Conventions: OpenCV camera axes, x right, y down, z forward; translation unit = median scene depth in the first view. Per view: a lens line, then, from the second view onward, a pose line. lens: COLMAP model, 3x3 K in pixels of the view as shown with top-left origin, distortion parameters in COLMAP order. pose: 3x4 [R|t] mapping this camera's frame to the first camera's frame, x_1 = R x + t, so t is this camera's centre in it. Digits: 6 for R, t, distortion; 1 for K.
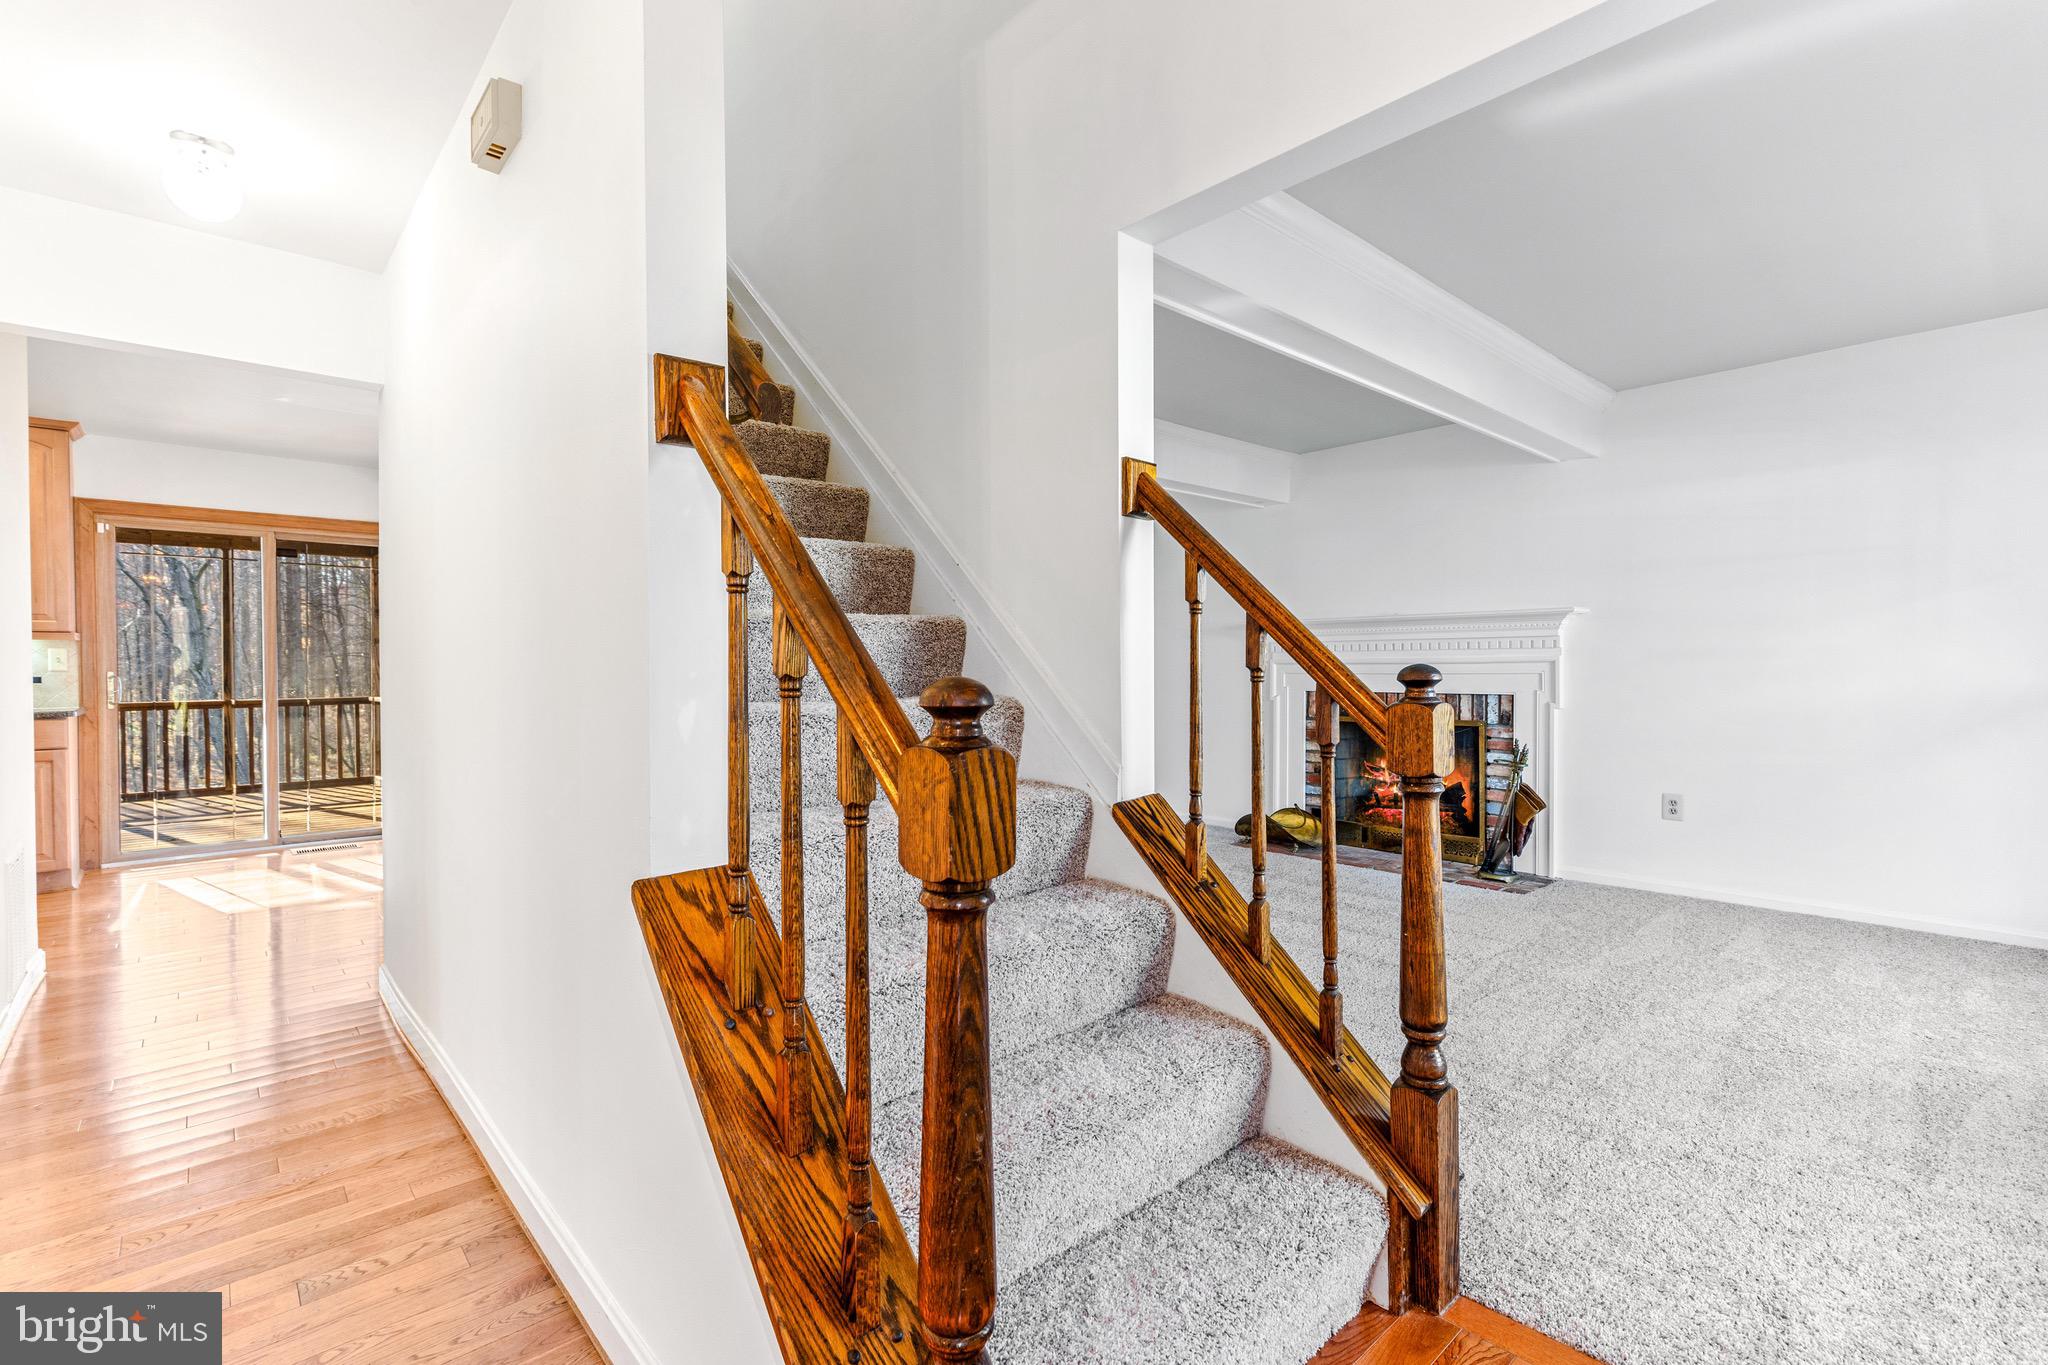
lens RADIAL K [[920.5, 0, 1007.8], [0, 920.5, 675.3], [0, 0, 1]] dist [0.001476, -0.001041]
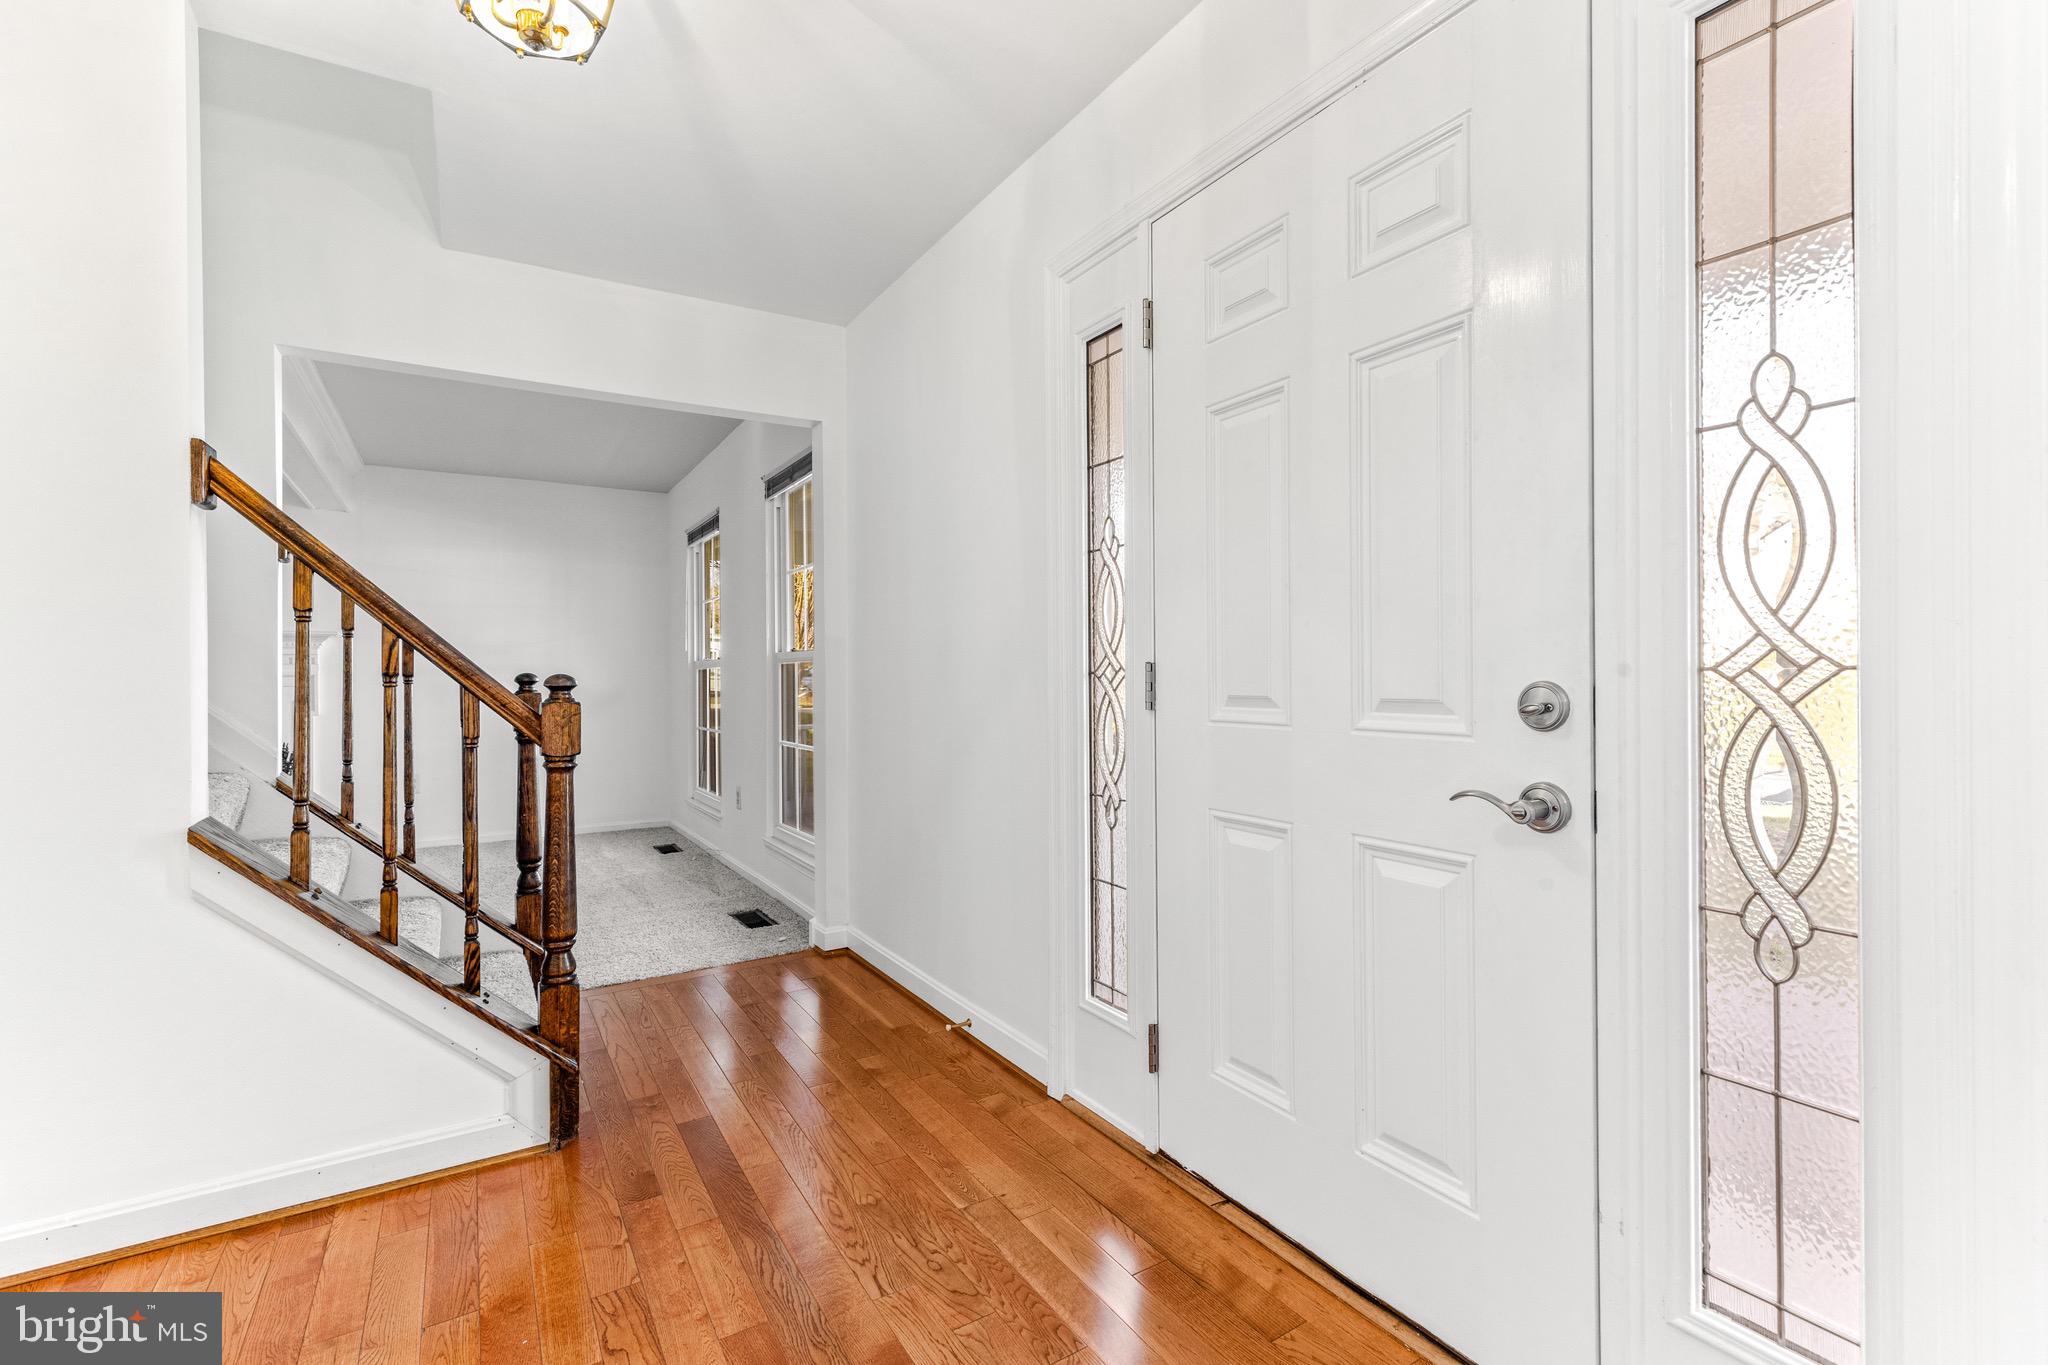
lens RADIAL K [[920.5, 0, 1027.2], [0, 920.5, 677.5], [0, 0, 1]] dist [0.001476, -0.001041]
pose [[0.175479, 0.001889, 0.984481, -0.479651], [0.016384, 0.999854, -0.004839, 0.008377], [-0.984347, 0.016979, 0.175422, -0.136851]]
